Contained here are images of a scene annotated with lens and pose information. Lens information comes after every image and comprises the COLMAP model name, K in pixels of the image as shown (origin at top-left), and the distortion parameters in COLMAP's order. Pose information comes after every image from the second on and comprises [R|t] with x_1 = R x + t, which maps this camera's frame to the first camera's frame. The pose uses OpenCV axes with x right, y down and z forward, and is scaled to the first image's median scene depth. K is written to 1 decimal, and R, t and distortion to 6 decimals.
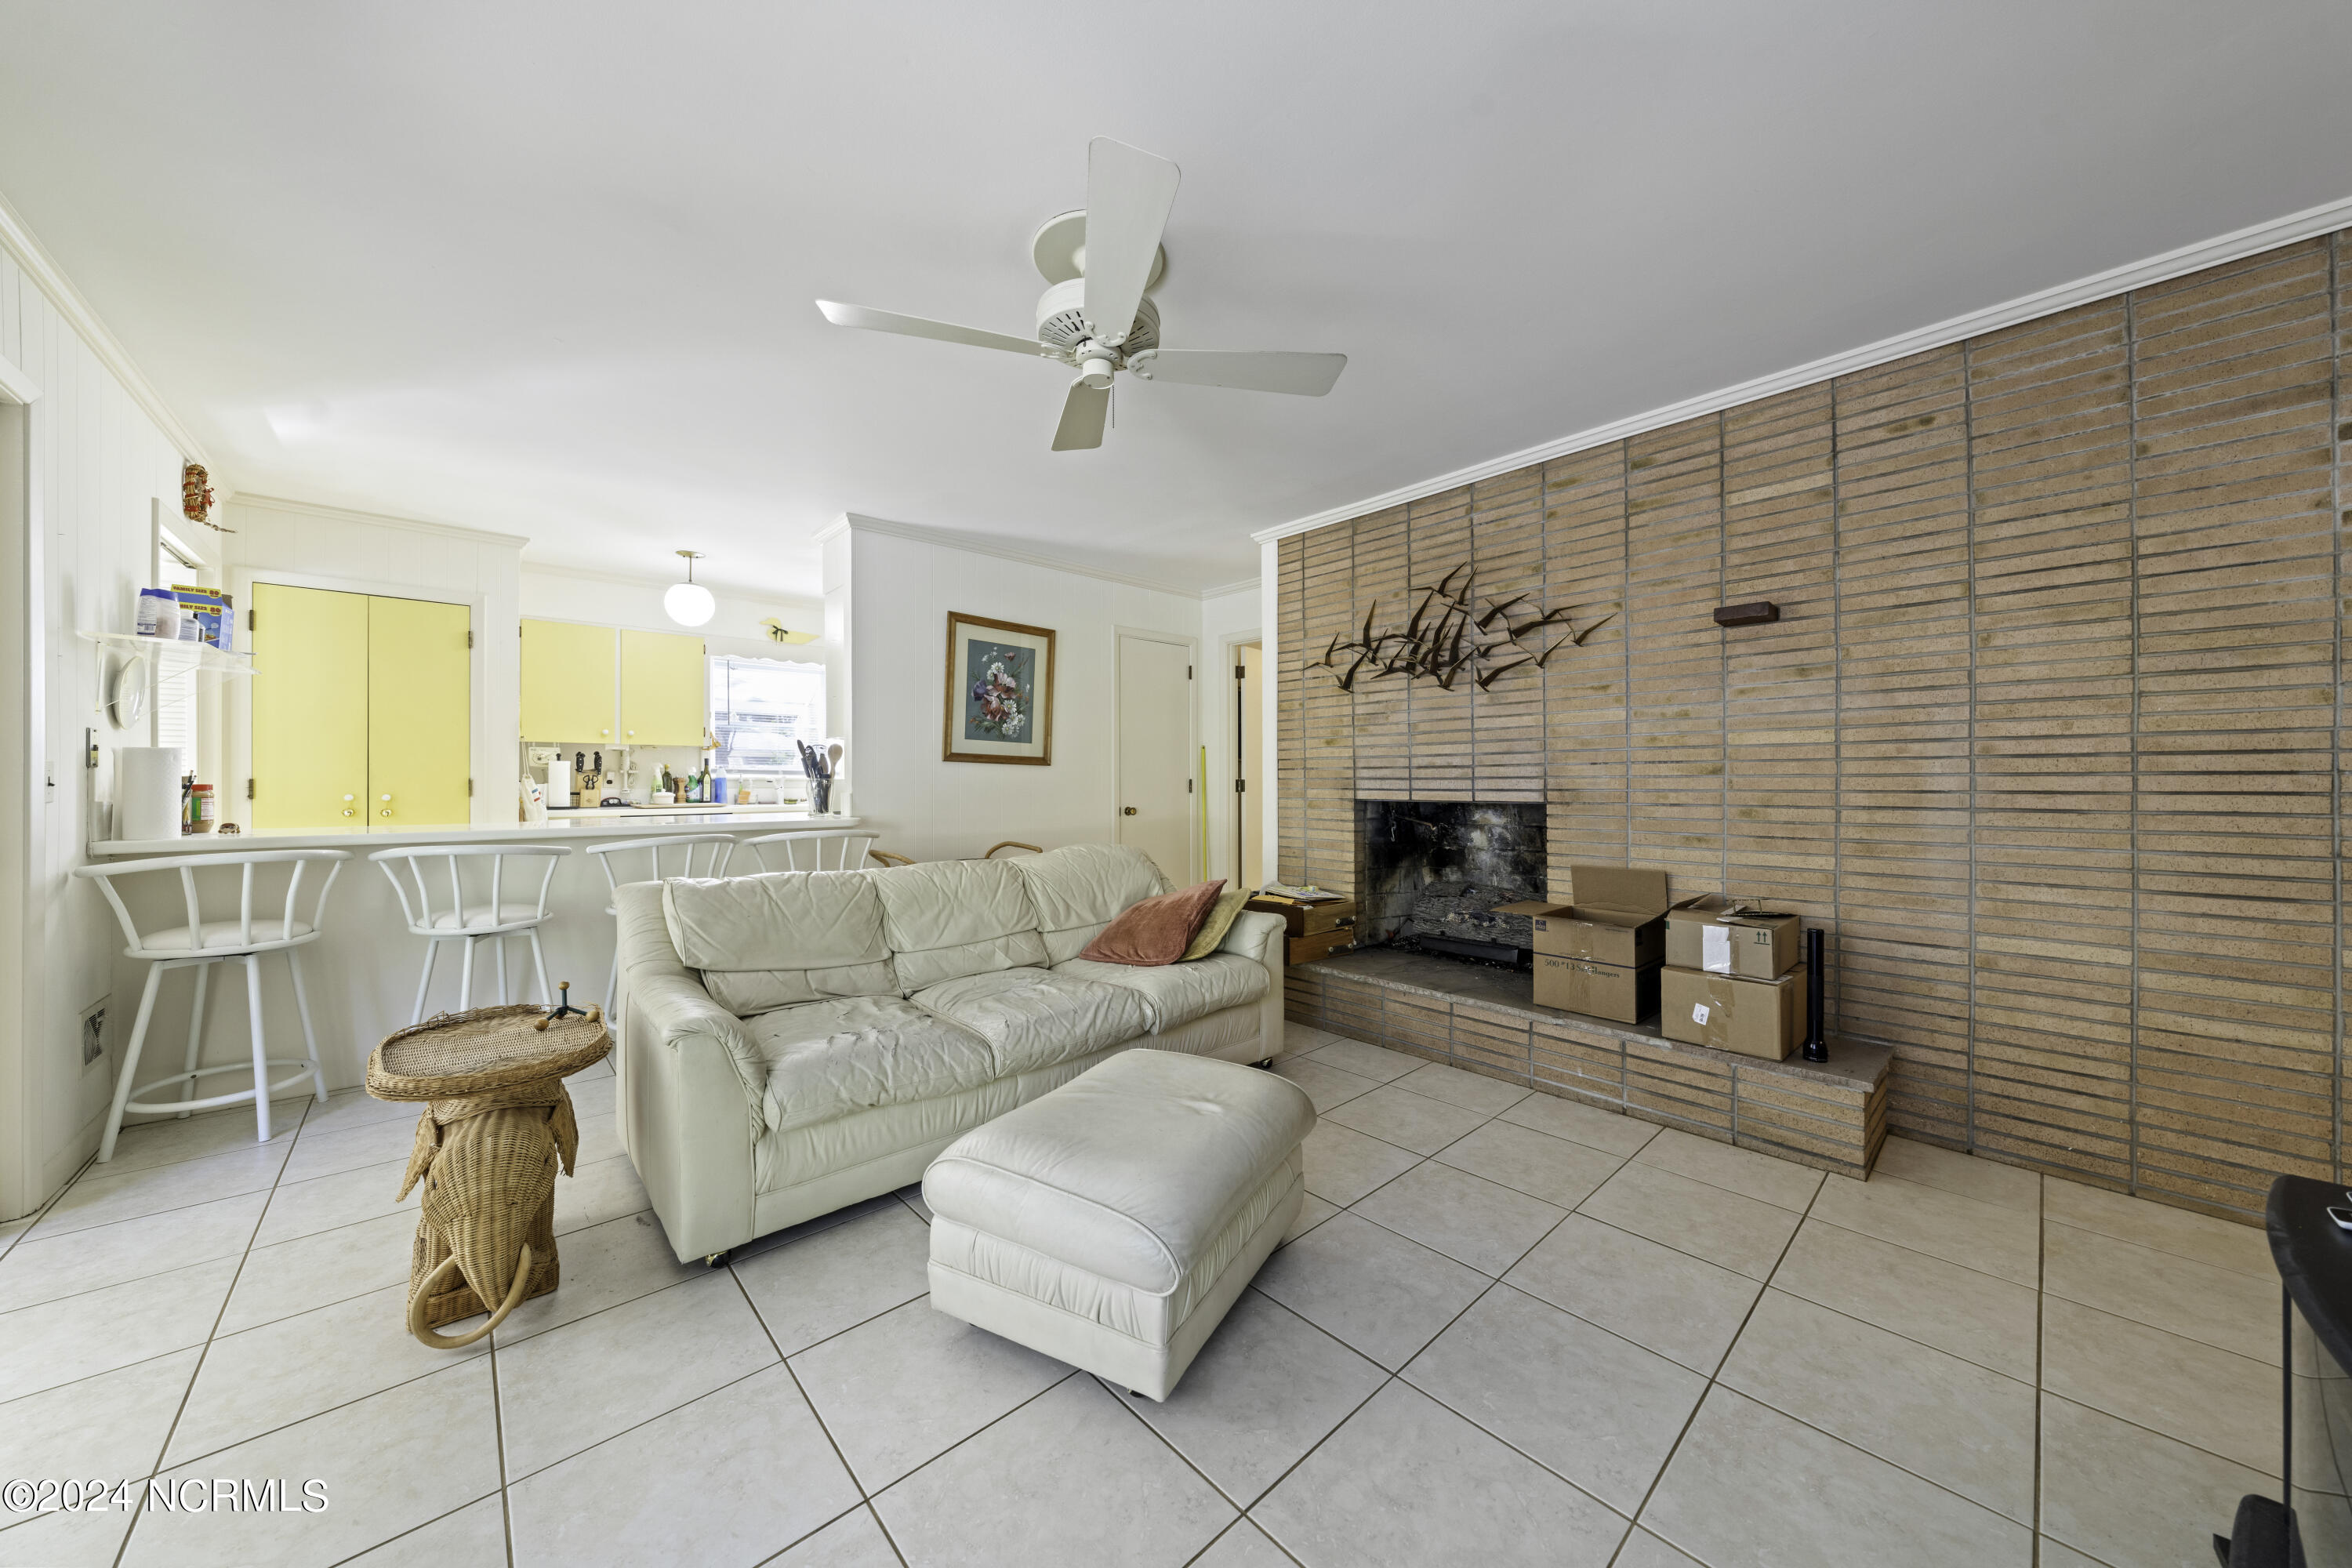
lens RADIAL K [[809.9, 0, 1173.9], [0, 809.9, 782.1], [0, 0, 1]] dist [-0.001138, -0.000439]
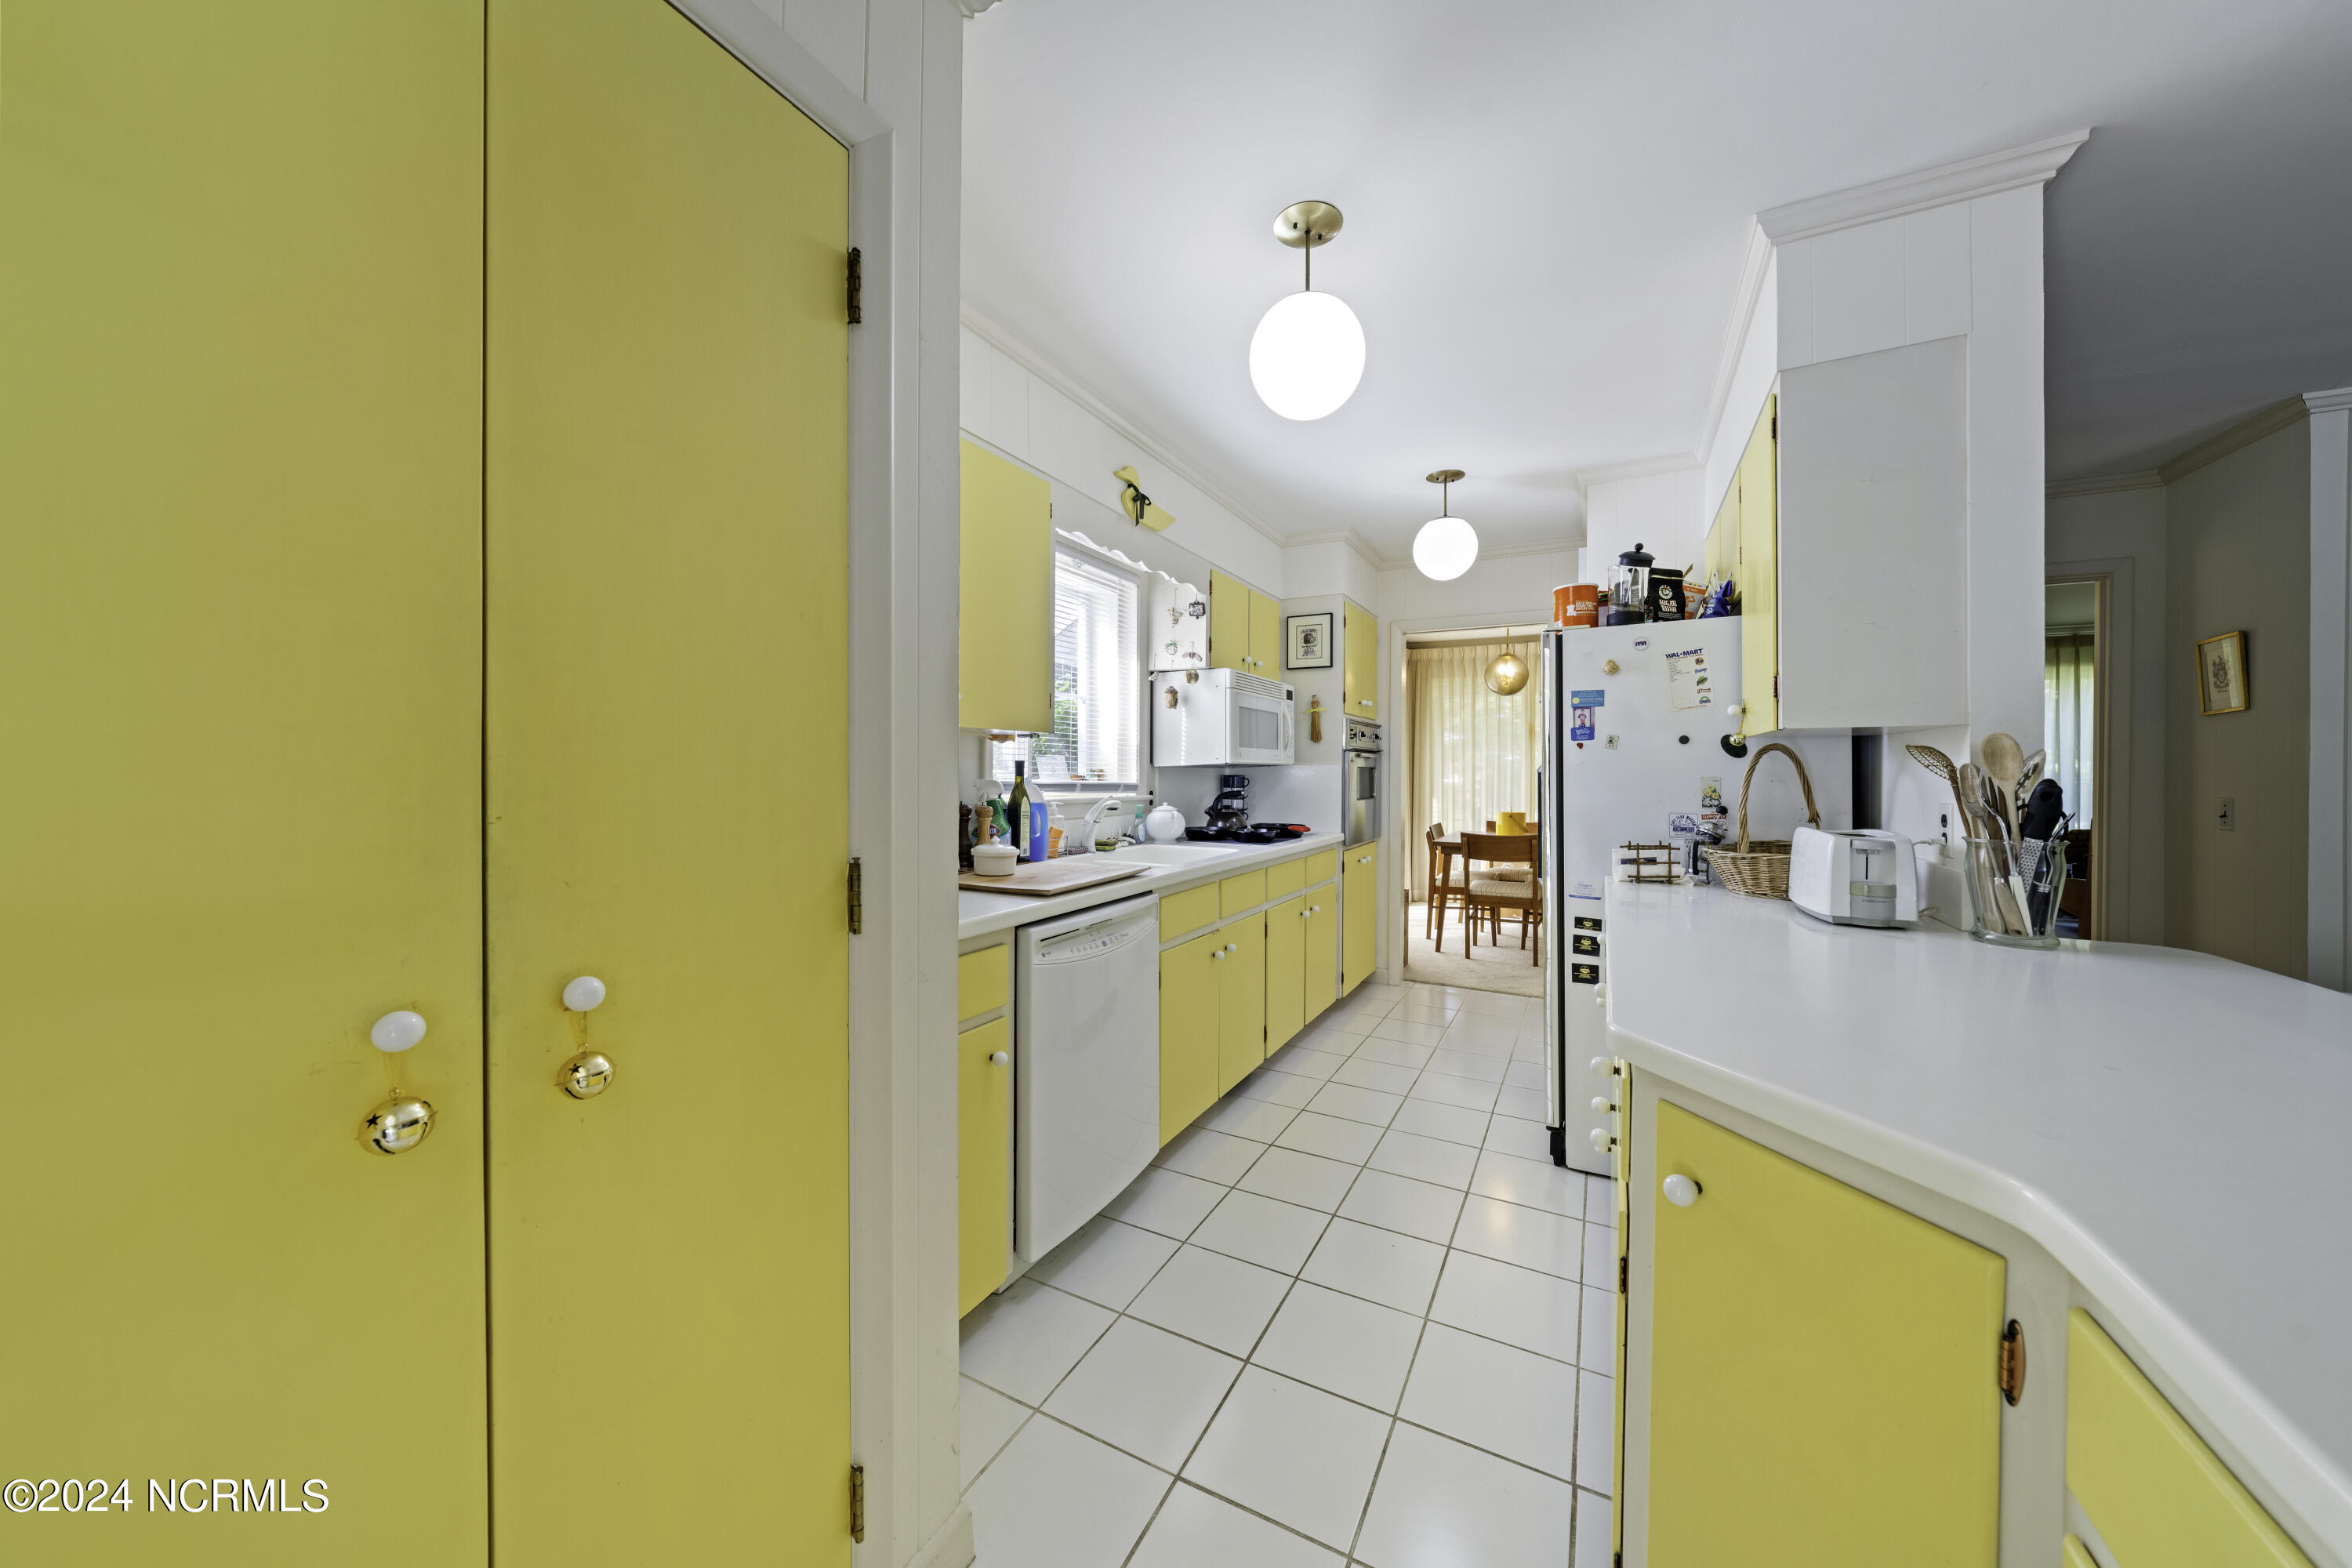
lens RADIAL K [[809.9, 0, 1189.4], [0, 809.9, 777.2], [0, 0, 1]] dist [-0.001138, -0.000439]
pose [[0.935711, 0.004933, 0.352733, -0.808307], [-0.007109, 0.999963, 0.004873, -0.028410], [-0.352695, -0.007067, 0.935712, 0.690839]]
